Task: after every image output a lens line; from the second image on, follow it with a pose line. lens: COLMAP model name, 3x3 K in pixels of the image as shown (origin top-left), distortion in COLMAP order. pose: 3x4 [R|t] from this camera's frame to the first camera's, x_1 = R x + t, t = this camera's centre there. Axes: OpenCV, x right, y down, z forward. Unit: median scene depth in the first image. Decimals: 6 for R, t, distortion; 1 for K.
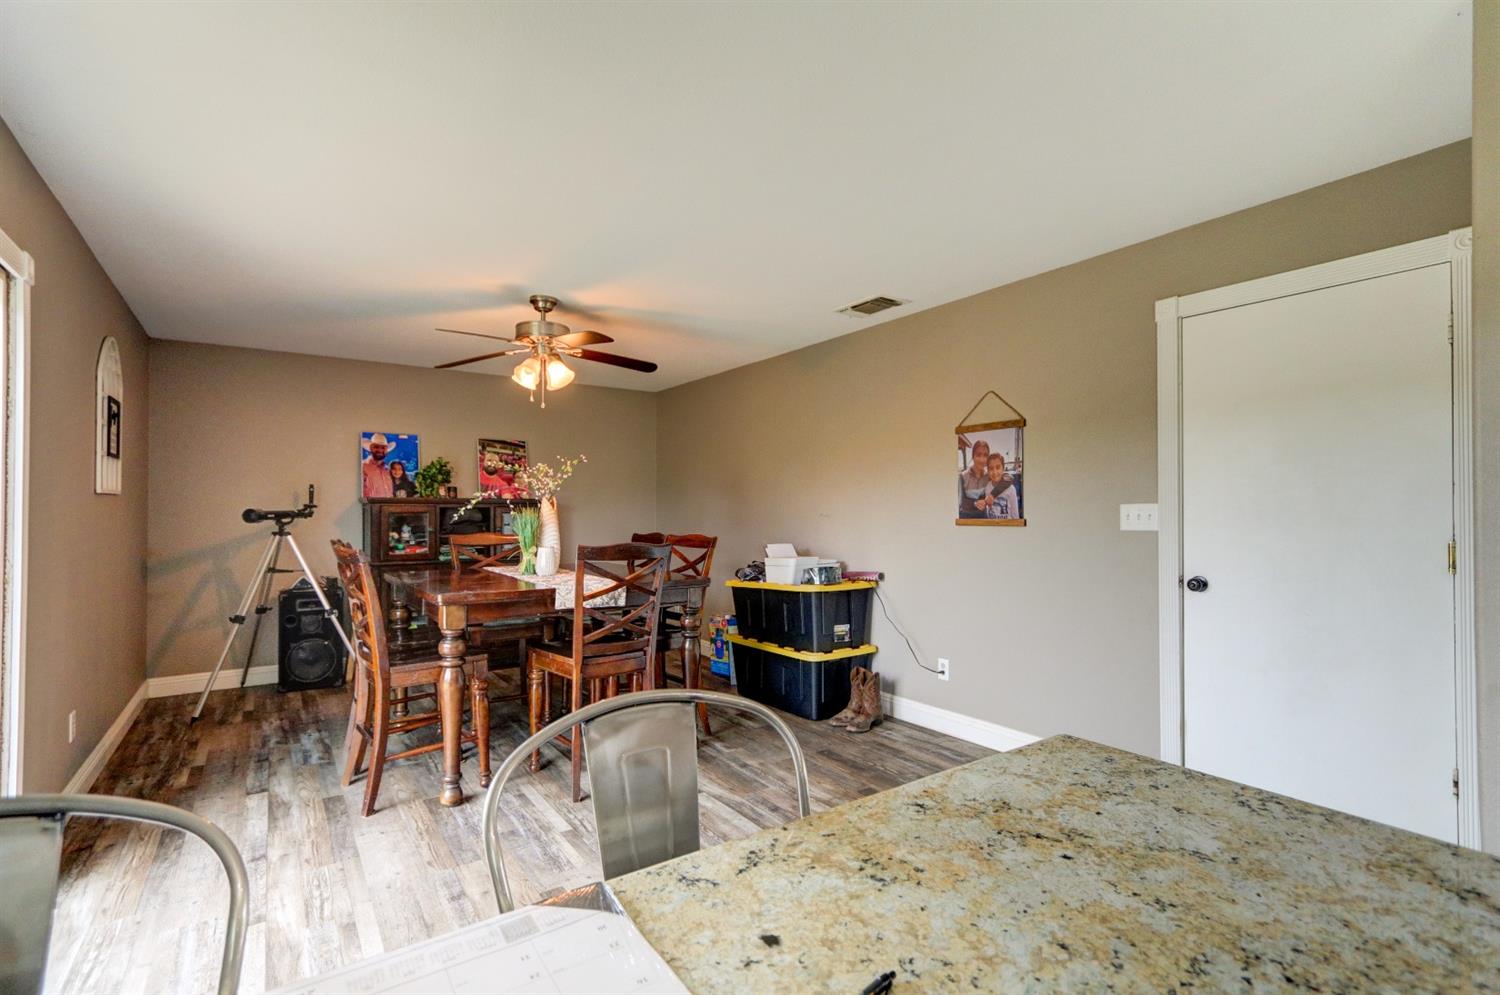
lens RADIAL K [[697.0, 0, 754.0], [0, 697.0, 503.4], [0, 0, 1]] dist [-0.001825, -0.000175]
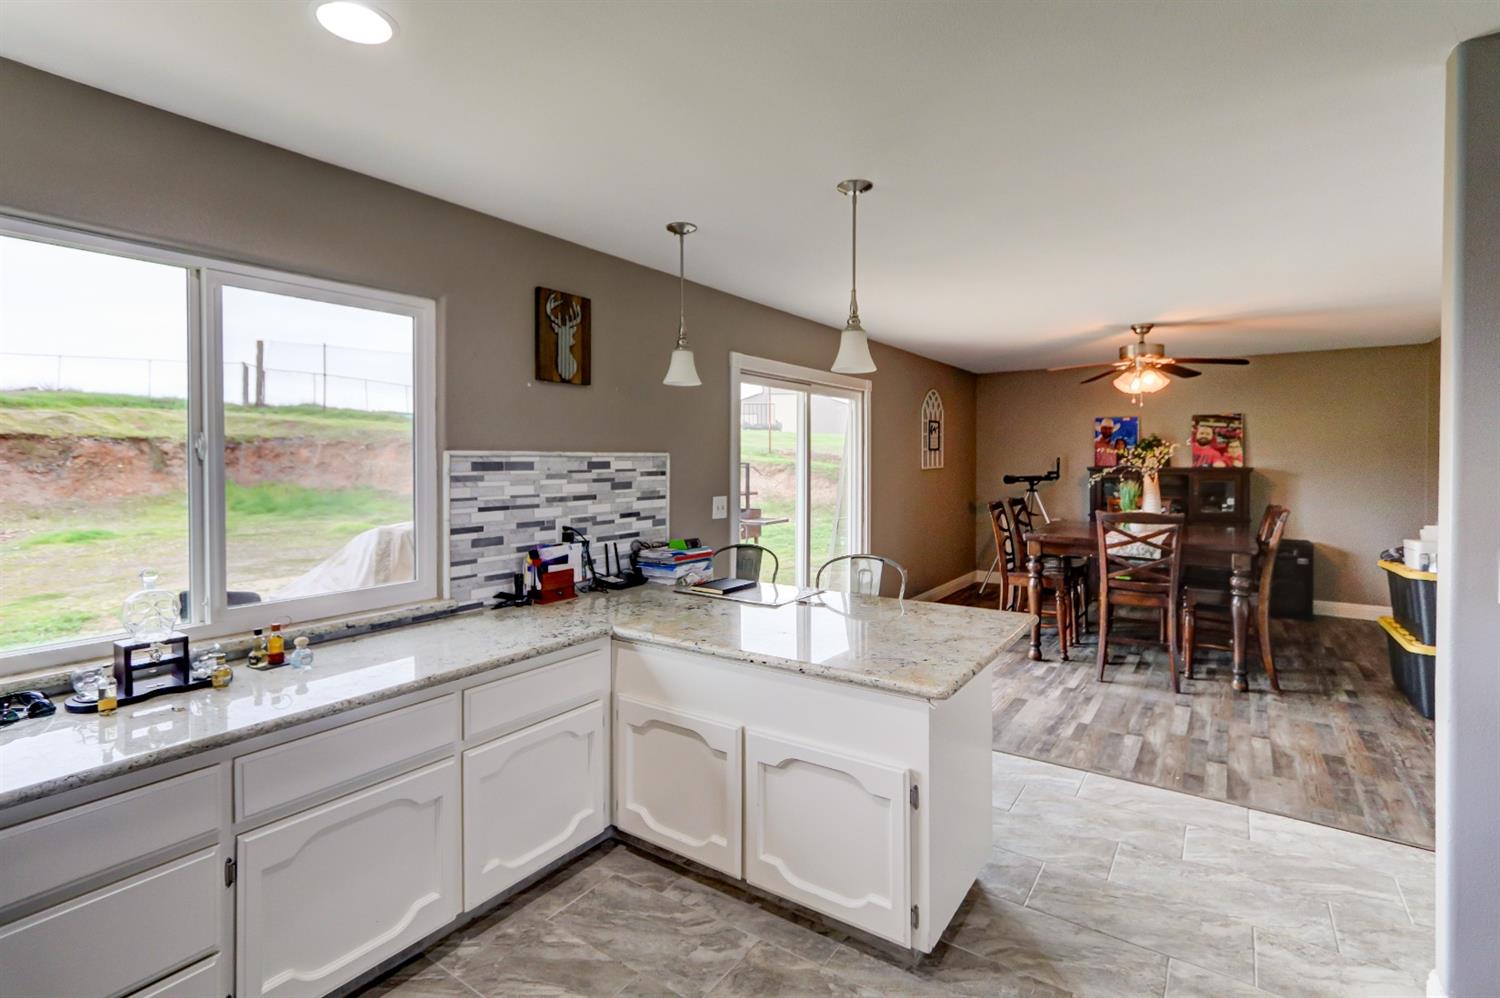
lens RADIAL K [[720.5, 0, 746.1], [0, 720.5, 467.1], [0, 0, 1]] dist [0.000829, 0.000348]
pose [[0.352042, 0.013690, -0.935884, 0.601759], [0.010395, 0.999774, 0.018534, -0.045553], [0.935927, -0.016254, 0.351820, -0.163239]]
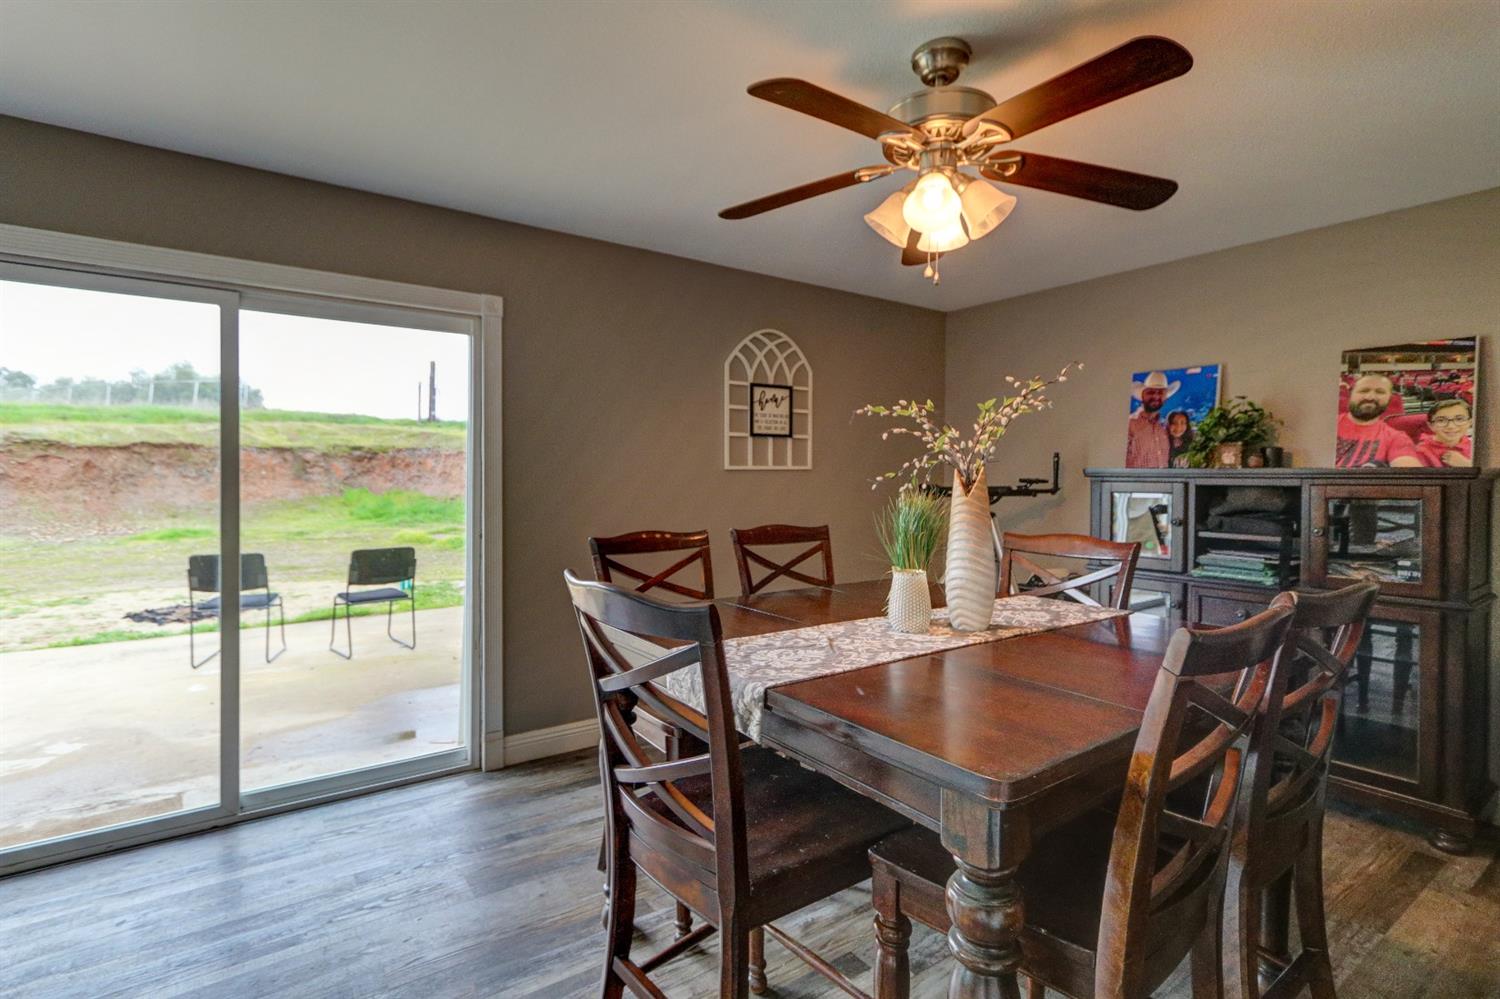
lens RADIAL K [[713.1, 0, 747.4], [0, 713.1, 482.2], [0, 0, 1]] dist [0.002322, 0.000620]
pose [[-0.003292, 0.010827, -0.999936, 0.165660], [0.003641, 0.999935, 0.010815, -0.004766], [0.999988, -0.003605, -0.003331, 0.716012]]
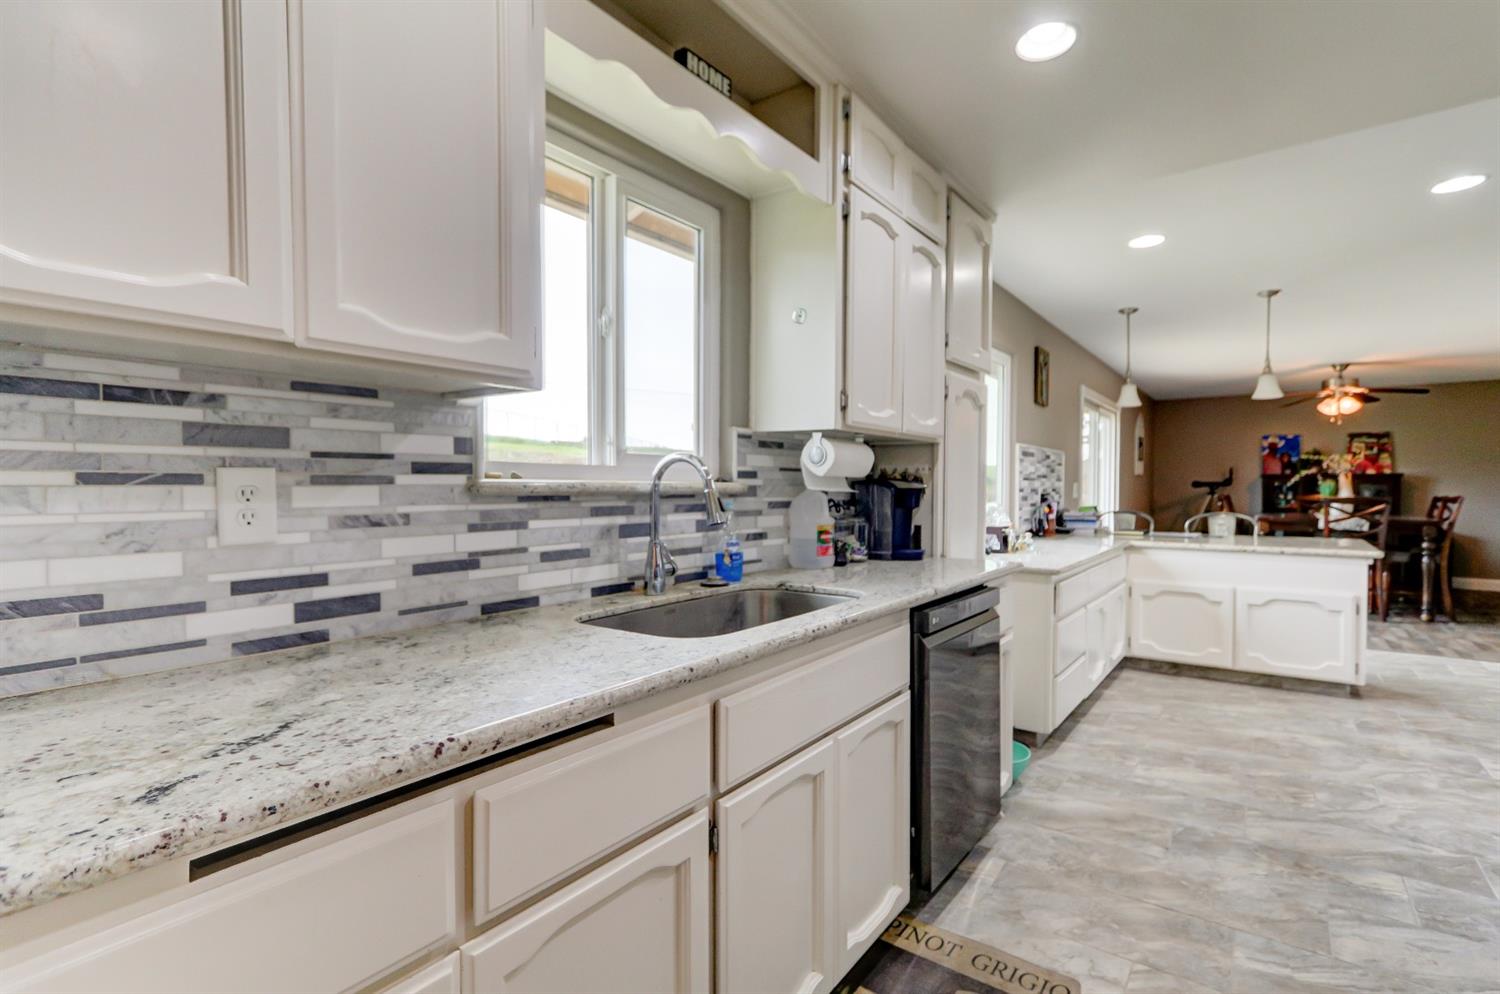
lens RADIAL K [[718.3, 0, 750.7], [0, 718.3, 505.4], [0, 0, 1]] dist [-0.000144, -0.000519]
pose [[0.323098, 0.027240, -0.945974, 0.811932], [0.008368, 0.999464, 0.031638, 0.001804], [0.946329, -0.018138, 0.322697, -0.878706]]
